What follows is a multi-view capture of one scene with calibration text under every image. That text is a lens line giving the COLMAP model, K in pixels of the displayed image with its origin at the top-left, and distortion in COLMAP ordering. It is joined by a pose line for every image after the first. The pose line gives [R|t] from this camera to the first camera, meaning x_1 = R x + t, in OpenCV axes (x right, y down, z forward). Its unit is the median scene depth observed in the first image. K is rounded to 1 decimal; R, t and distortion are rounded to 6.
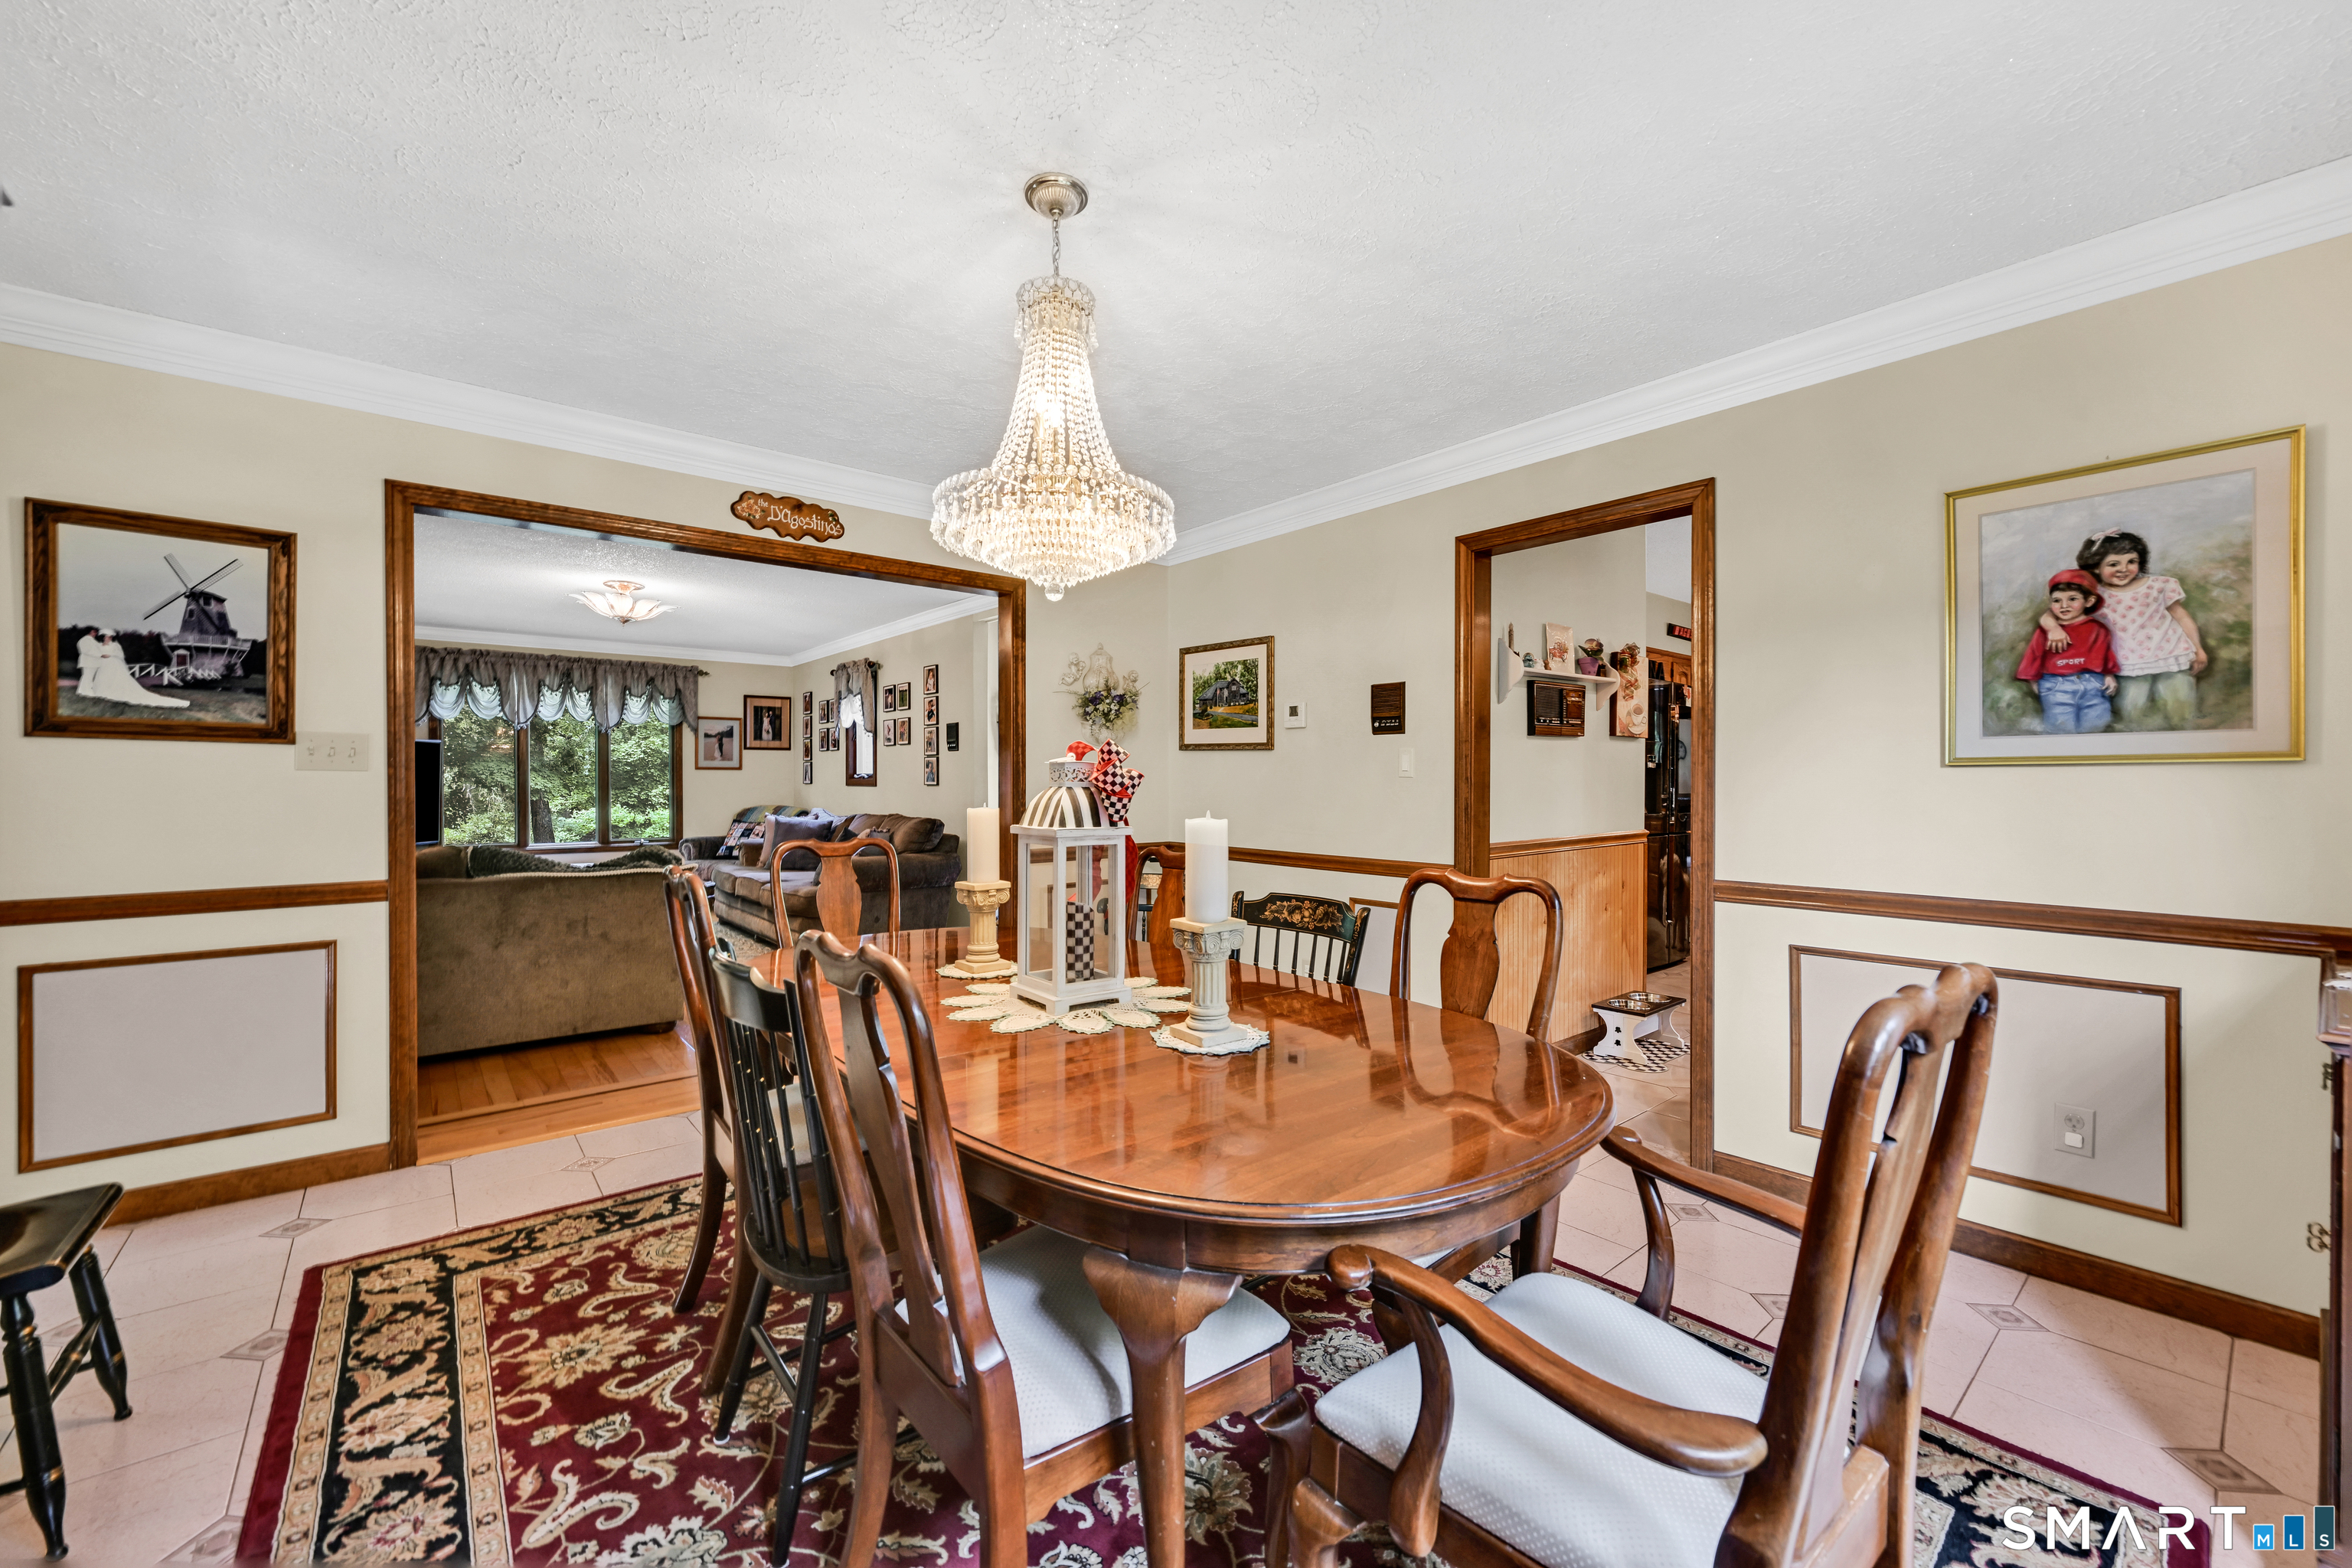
lens RADIAL K [[930.1, 0, 1178.8], [0, 930.1, 786.9], [0, 0, 1]] dist [-0.001851, -0.000187]
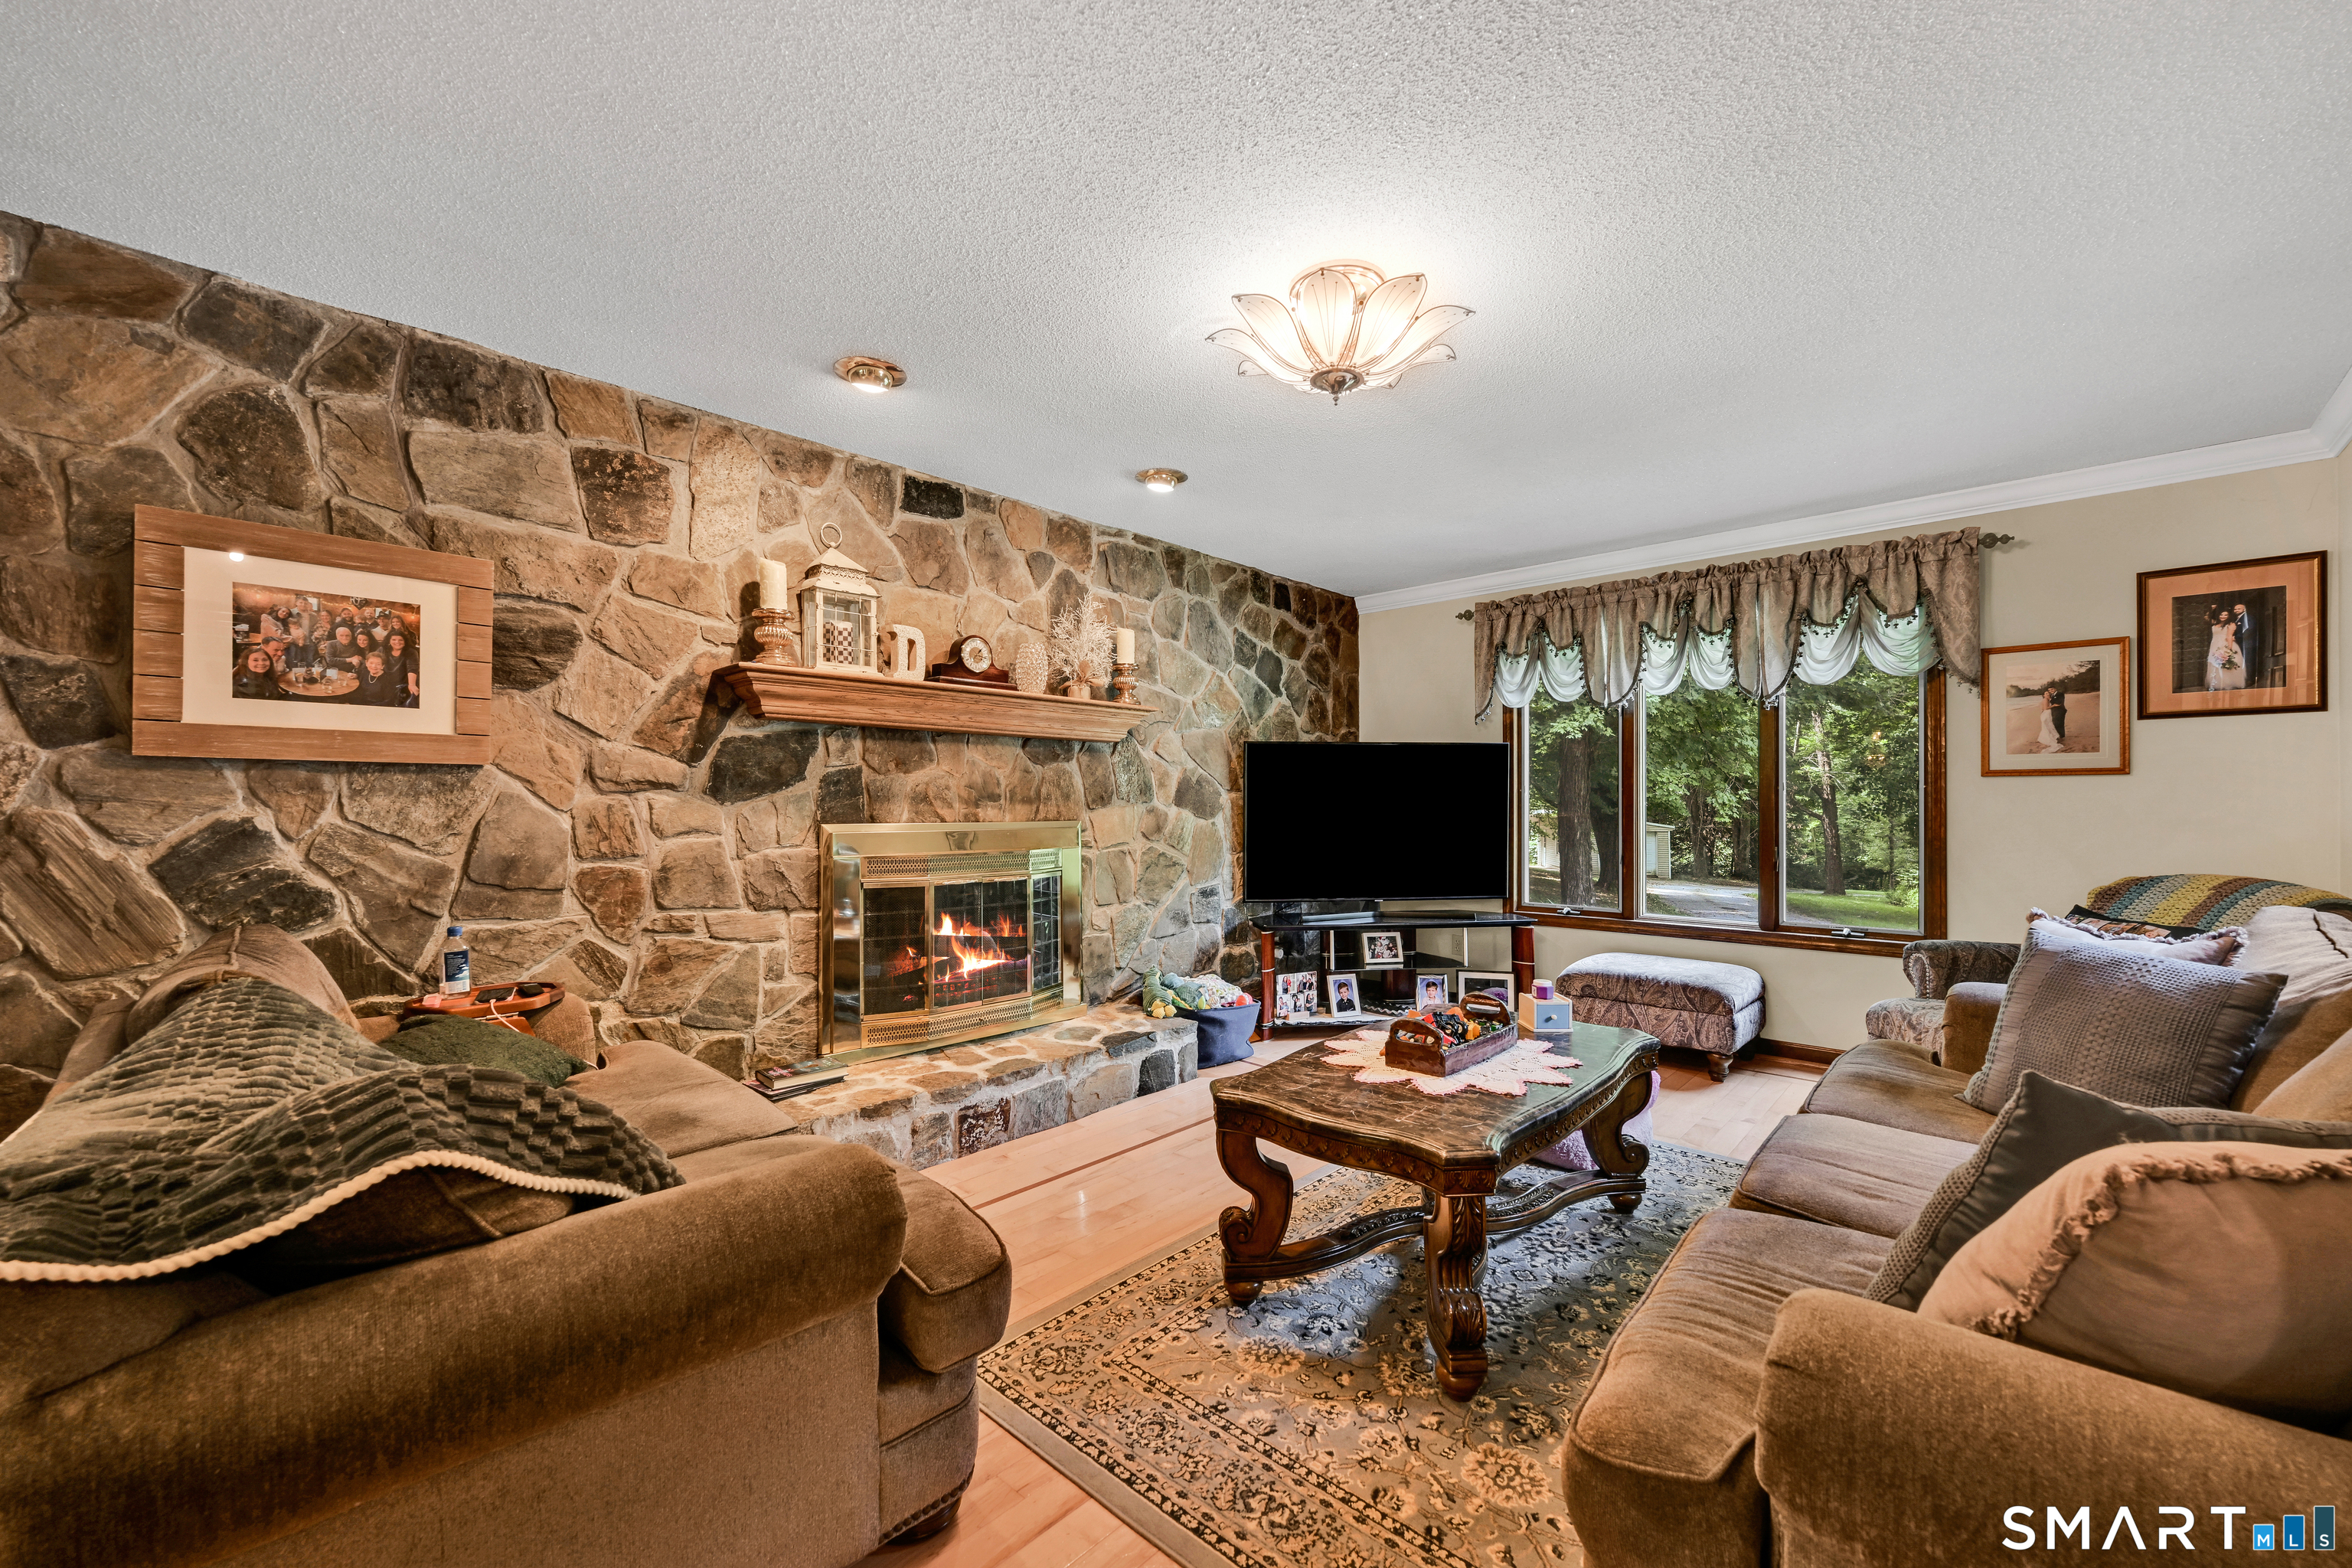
lens RADIAL K [[941.7, 0, 1162.8], [0, 941.7, 801.1], [0, 0, 1]] dist [-0.001075, -0.000058]
pose [[0.130680, -0.001424, -0.991424, -0.159683], [-0.002792, 0.999994, -0.001805, -0.005974], [0.991421, 0.003004, 0.130675, 0.623332]]
